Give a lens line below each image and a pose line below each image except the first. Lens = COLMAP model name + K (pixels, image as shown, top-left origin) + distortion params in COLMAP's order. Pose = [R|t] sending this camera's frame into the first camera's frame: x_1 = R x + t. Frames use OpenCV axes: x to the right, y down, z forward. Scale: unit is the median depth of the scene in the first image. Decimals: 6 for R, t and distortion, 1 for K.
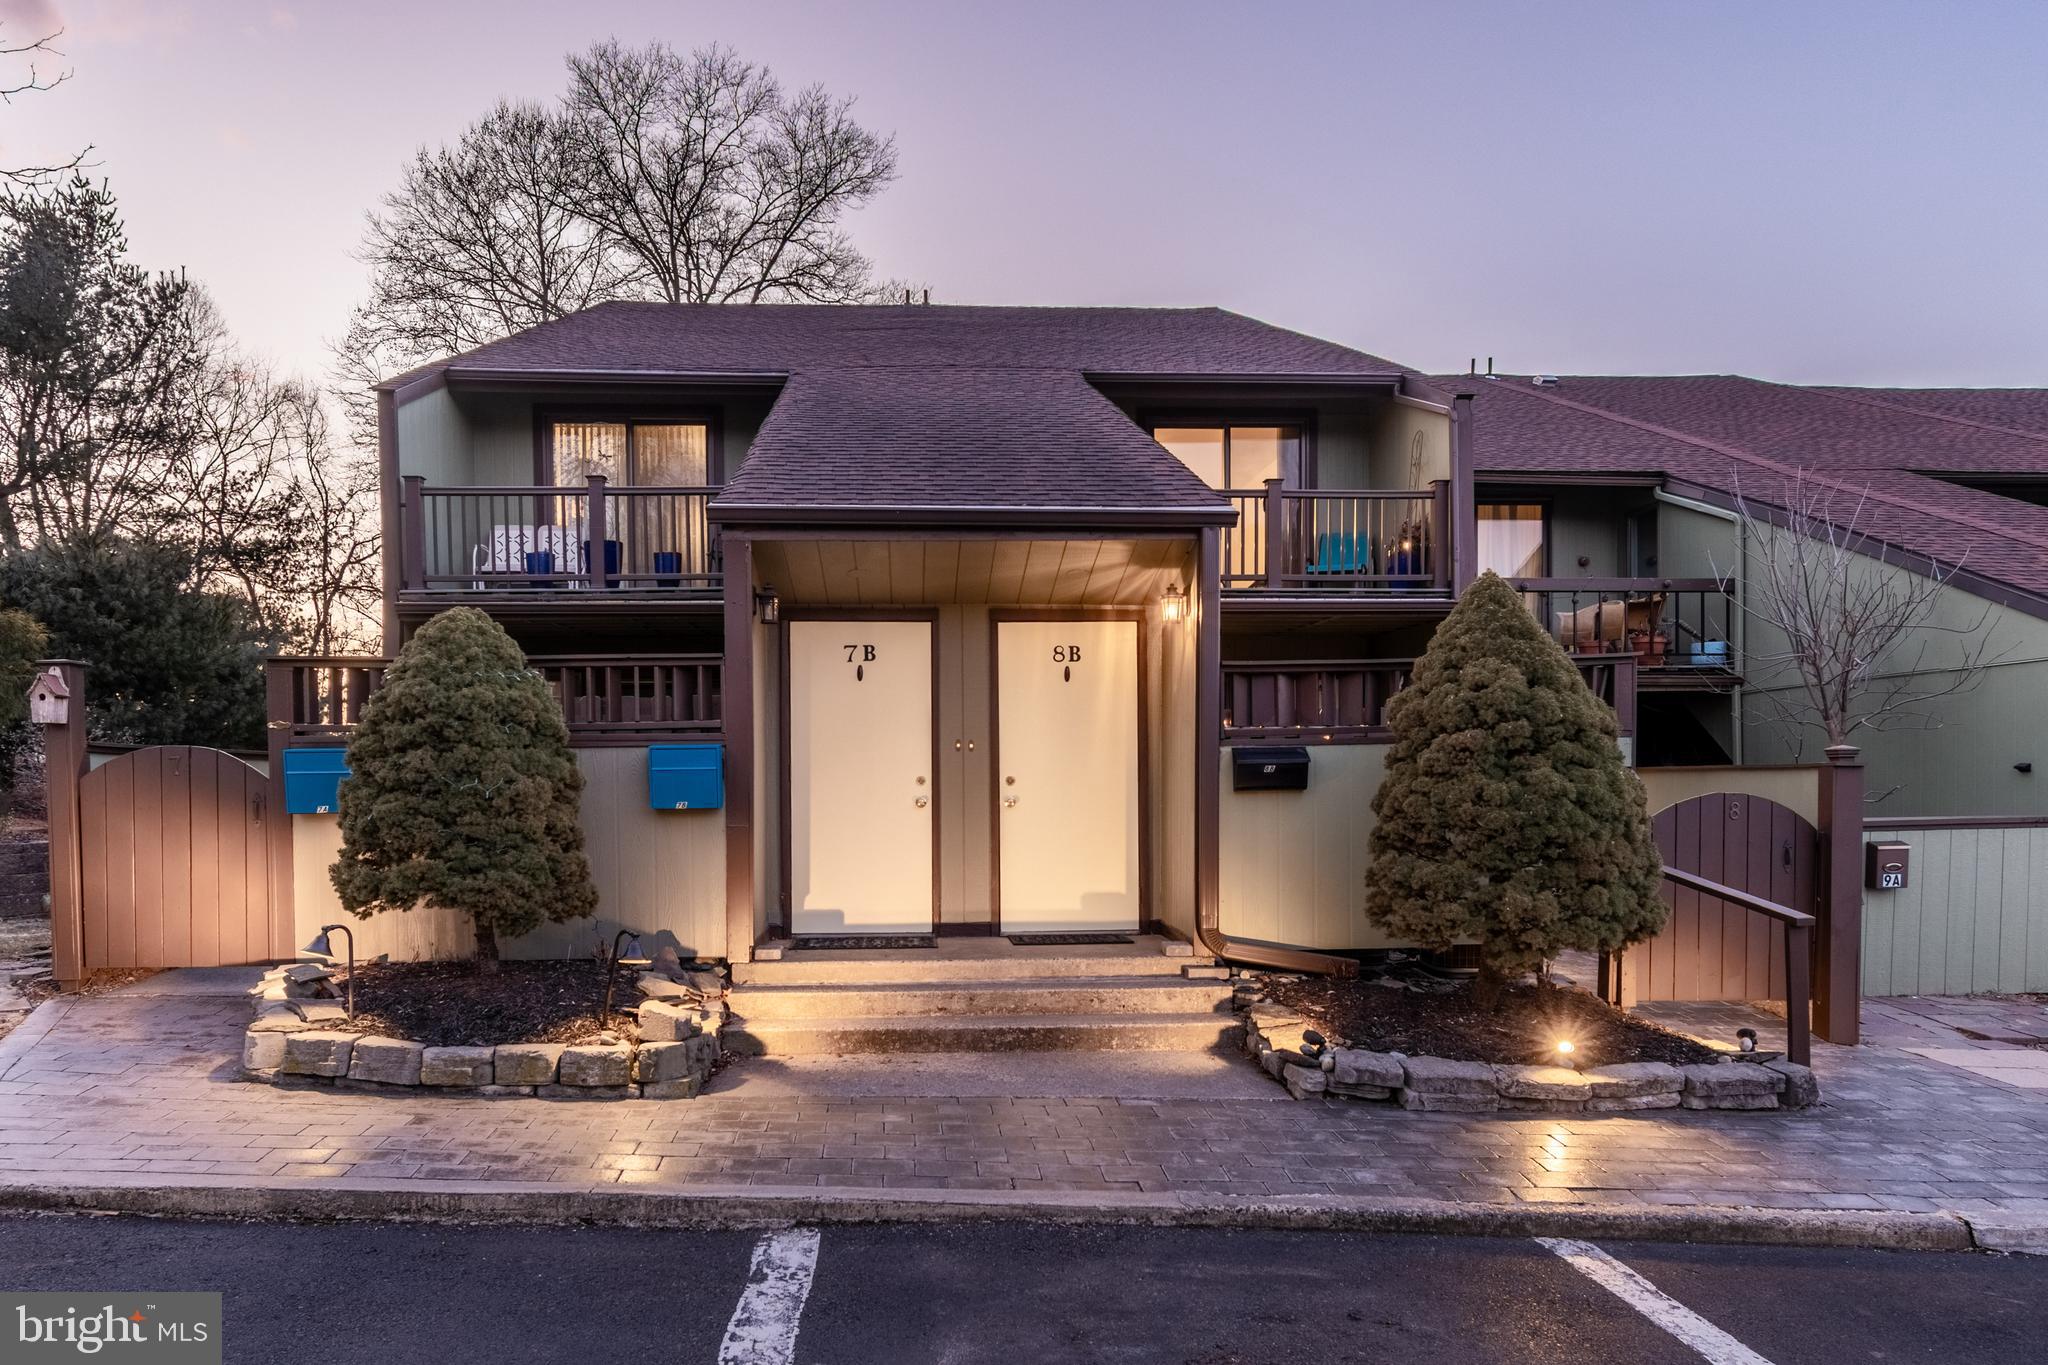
lens RADIAL K [[1396.9, 0, 1016.9], [0, 1396.9, 859.3], [0, 0, 1]] dist [0.003169, -0.003247]
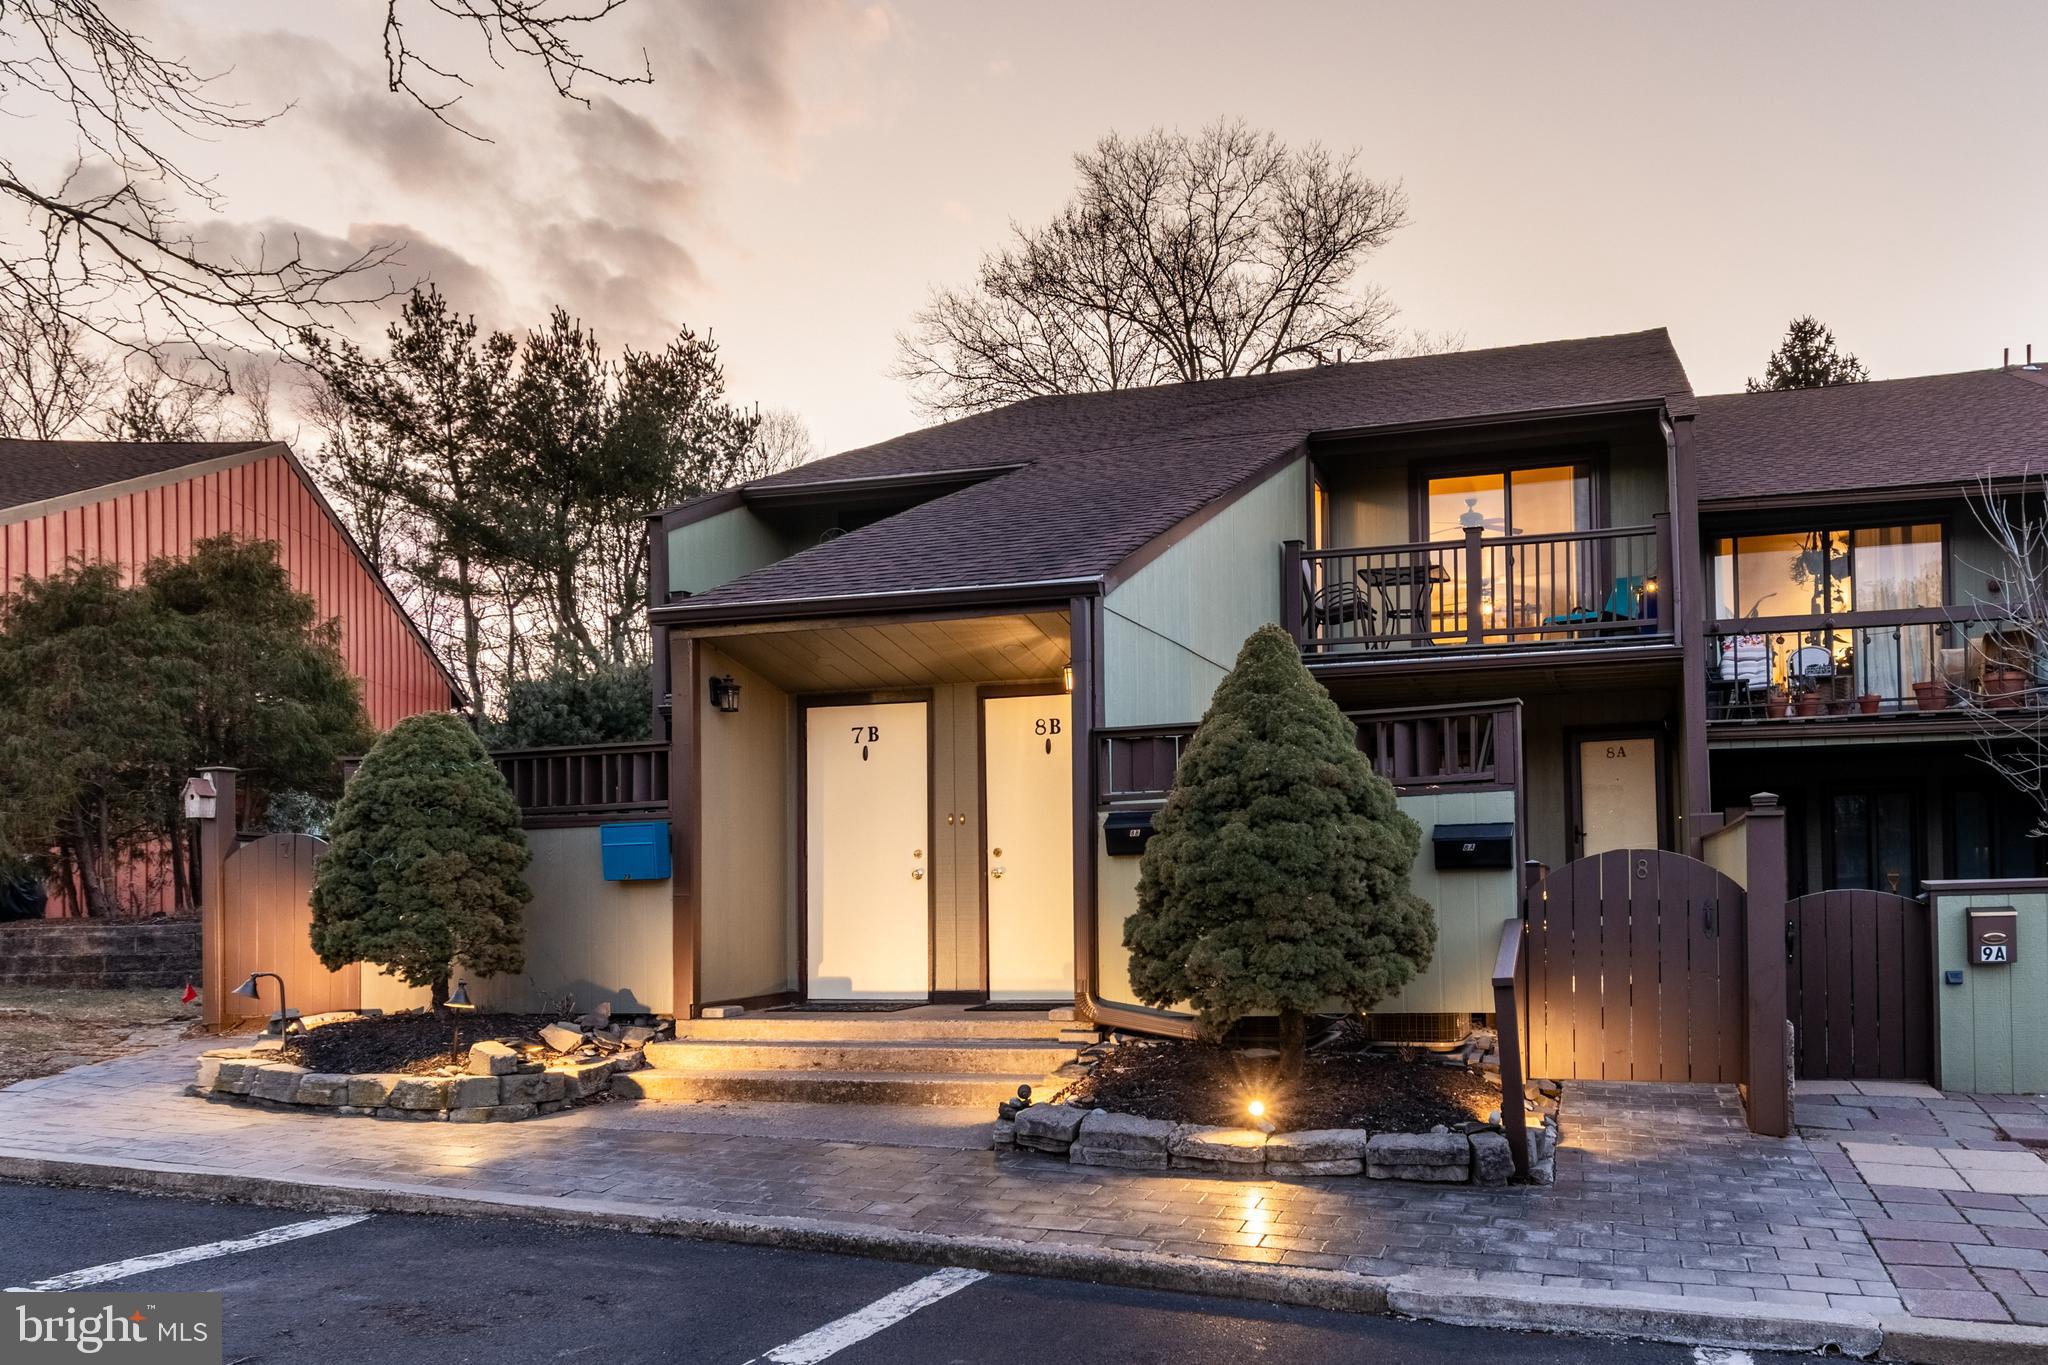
lens RADIAL K [[1583.0, 0, 1297.6], [0, 1583.0, 895.4], [0, 0, 1]] dist [0.002831, -0.001860]
pose [[0.949251, -0.009978, -0.314361, 0.698994], [-0.004040, 0.999028, -0.043906, 0.031302], [0.314494, 0.042948, 0.948287, -0.036520]]
